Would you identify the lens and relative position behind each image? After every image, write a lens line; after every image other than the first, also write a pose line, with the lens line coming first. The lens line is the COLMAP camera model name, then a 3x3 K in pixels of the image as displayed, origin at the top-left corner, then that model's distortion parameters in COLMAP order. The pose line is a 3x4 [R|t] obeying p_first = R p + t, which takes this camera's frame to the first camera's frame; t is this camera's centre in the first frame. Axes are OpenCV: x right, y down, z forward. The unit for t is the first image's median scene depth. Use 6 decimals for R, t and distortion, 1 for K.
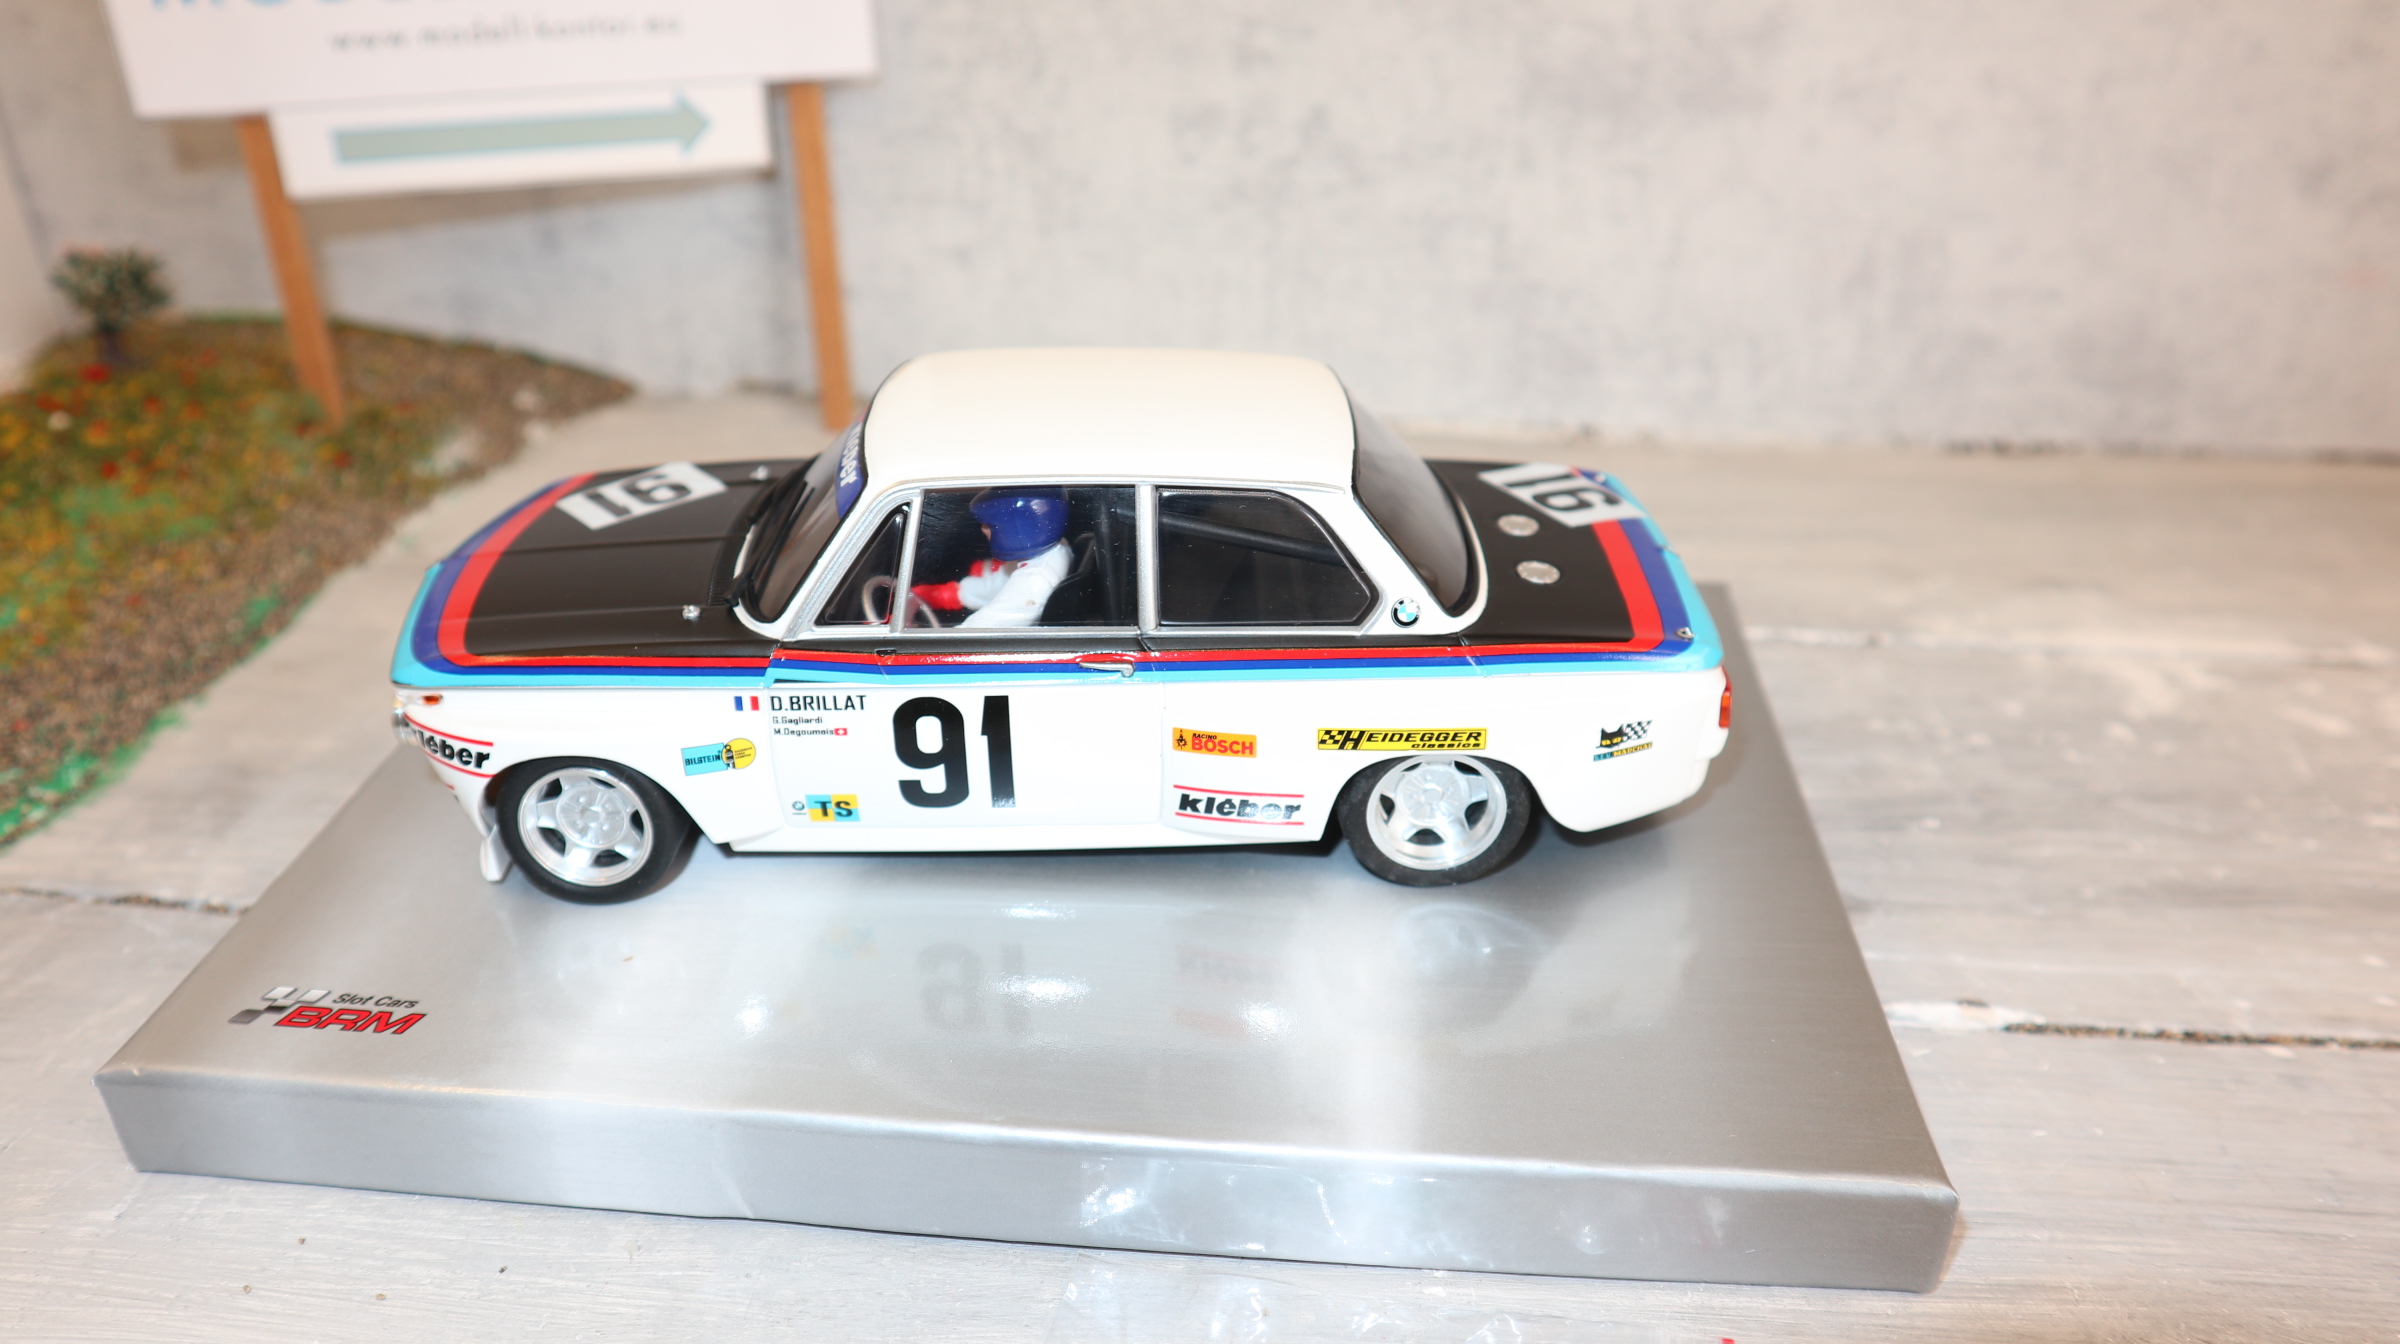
lens RADIAL K [[1790.6, 0, 1185.7], [0, 1790.6, 690.3], [0, 0, 1]] dist [-0.105523, 0.089784]
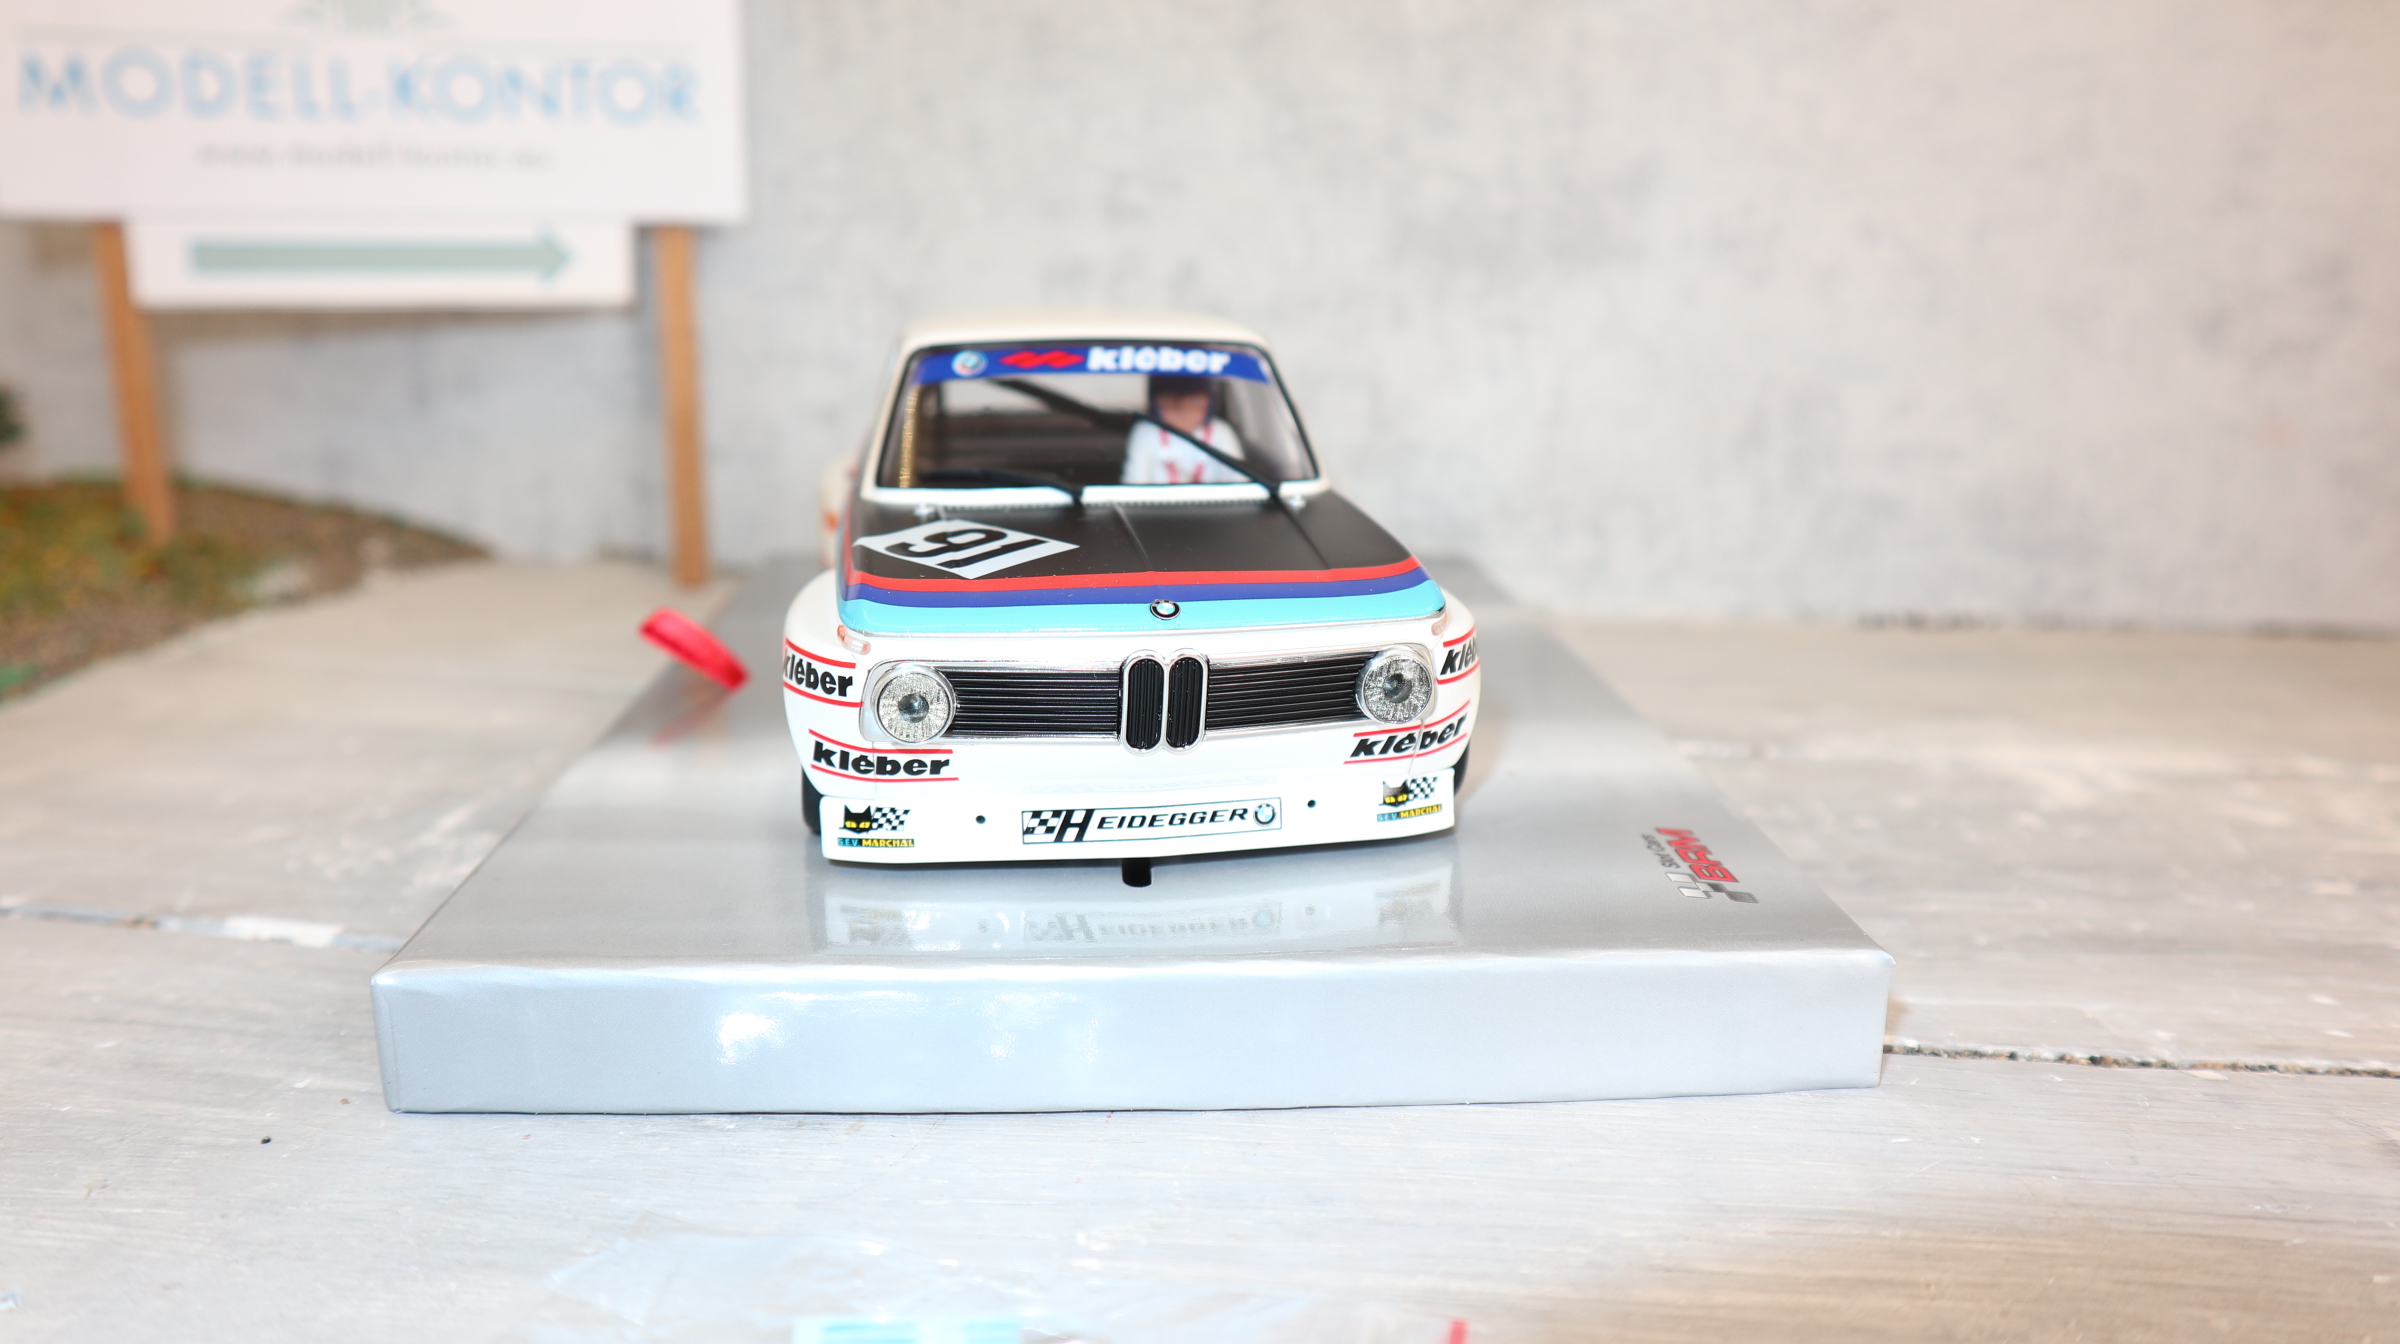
lens RADIAL K [[1790.6, 0, 1185.7], [0, 1790.6, 690.3], [0, 0, 1]] dist [-0.105523, 0.089784]
pose [[0.999511, 0.025548, -0.018027, 0.113880], [-0.029208, 0.968656, -0.246683, 0.170717], [0.011159, 0.247089, 0.968929, 0.115628]]
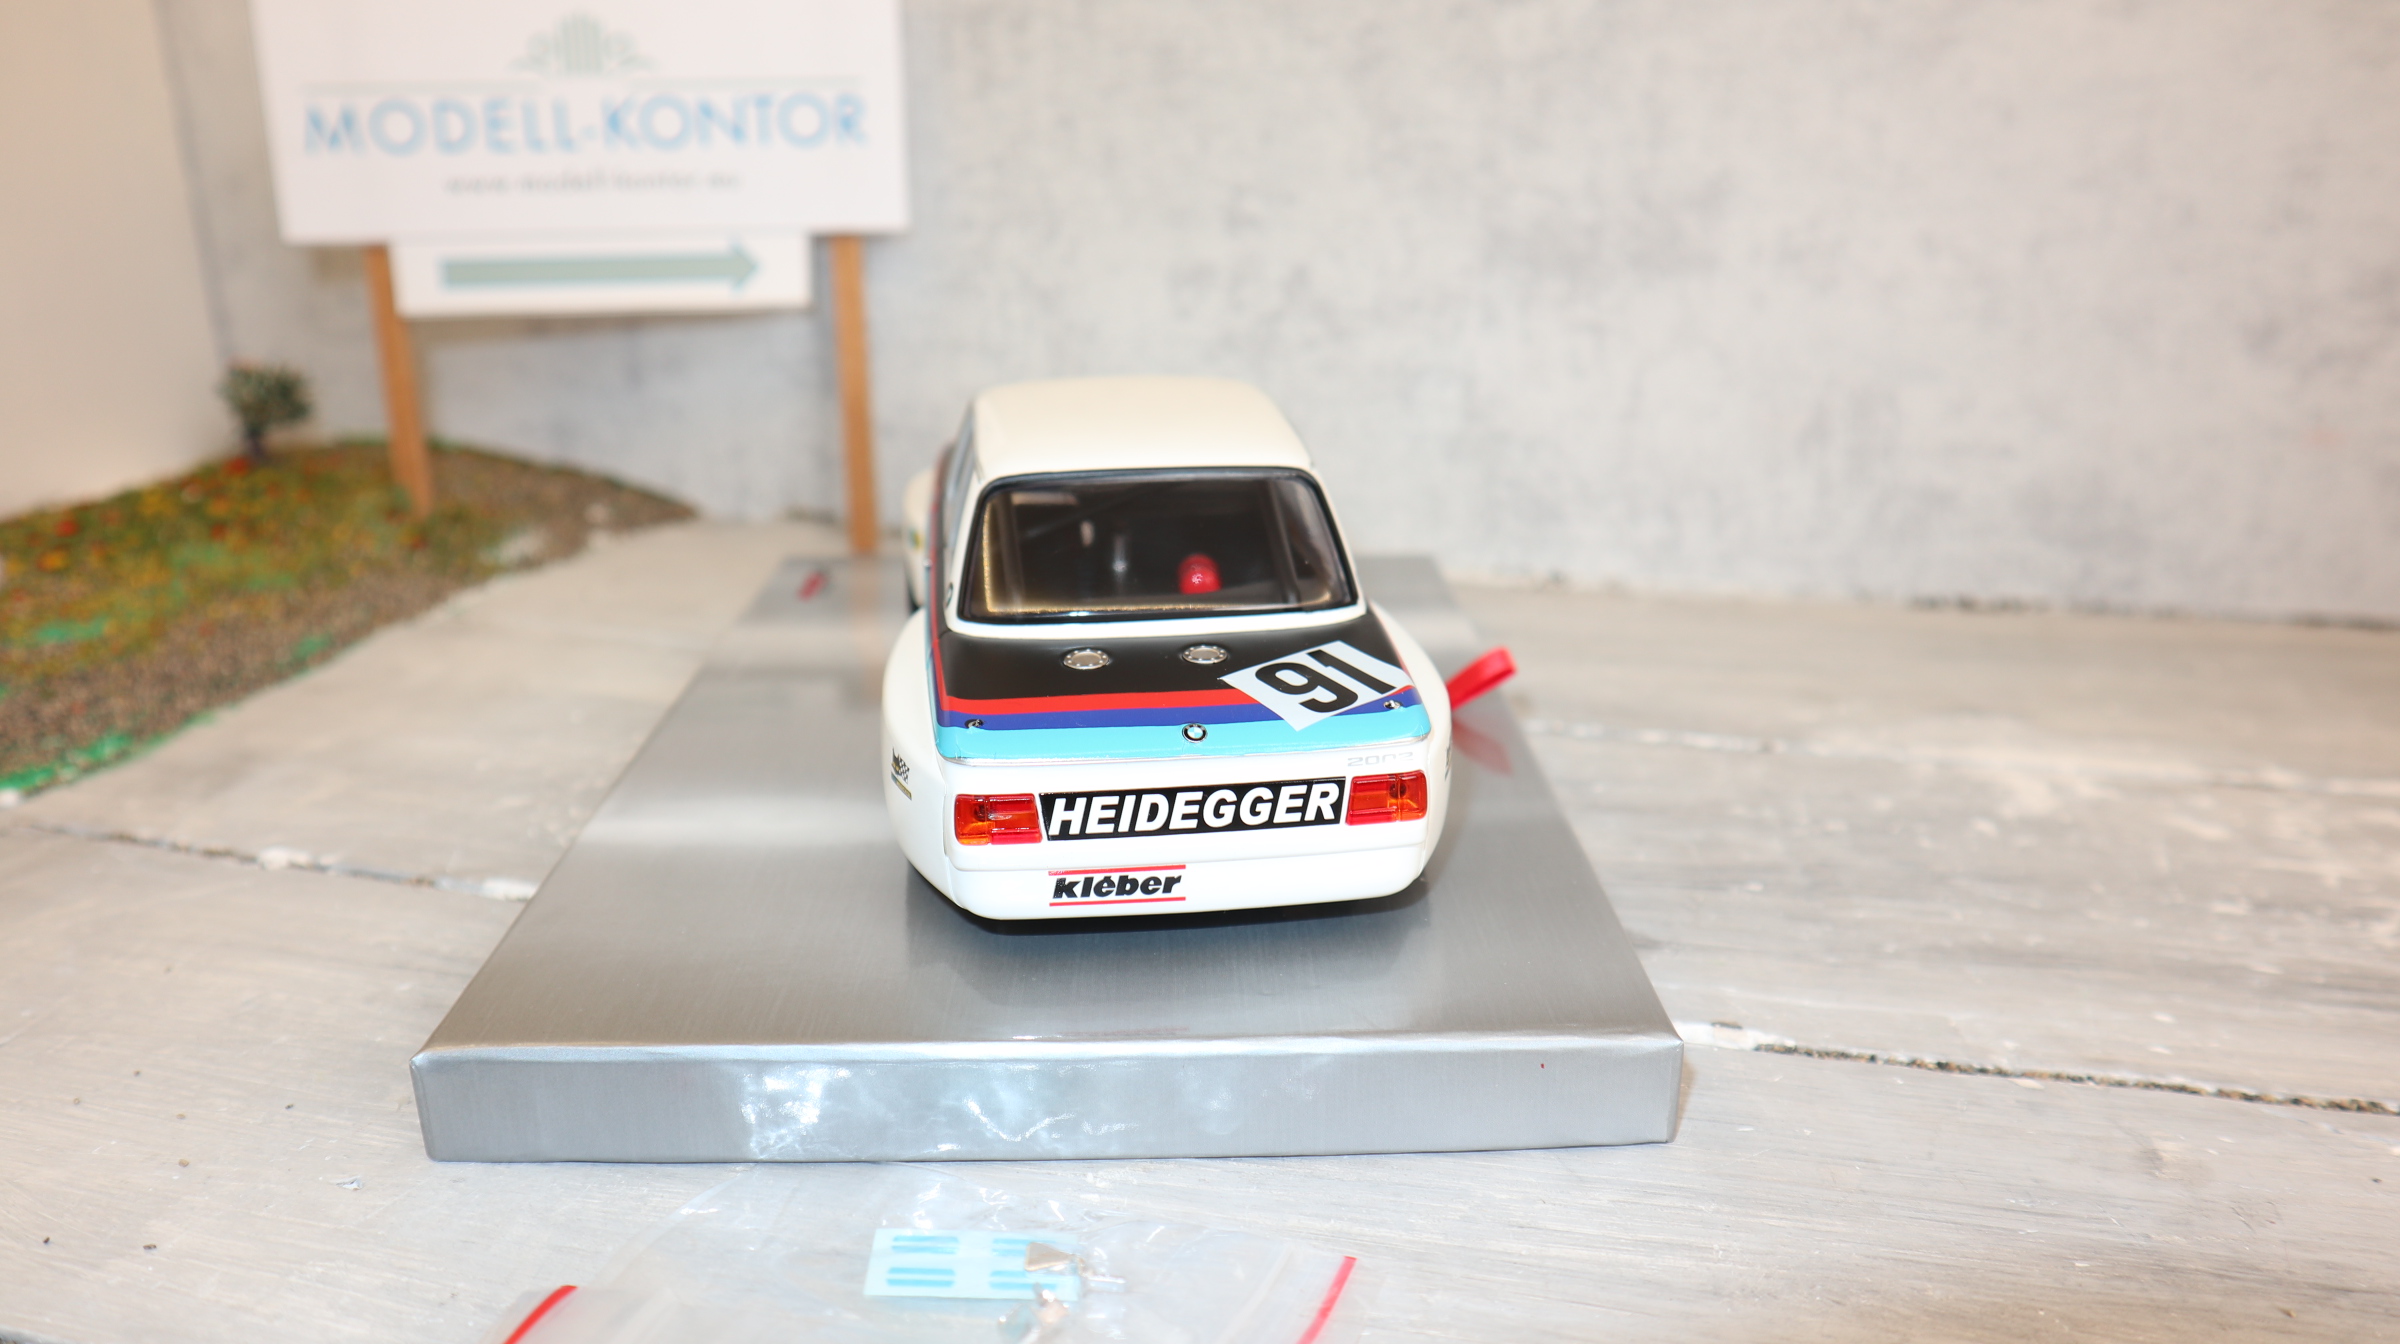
lens RADIAL K [[1790.6, 0, 1185.7], [0, 1790.6, 690.3], [0, 0, 1]] dist [-0.105523, 0.089784]
pose [[0.989804, 0.048753, -0.133836, 0.191978], [-0.069729, 0.985162, -0.156824, 0.122006], [0.124205, 0.164558, 0.978516, -0.043844]]
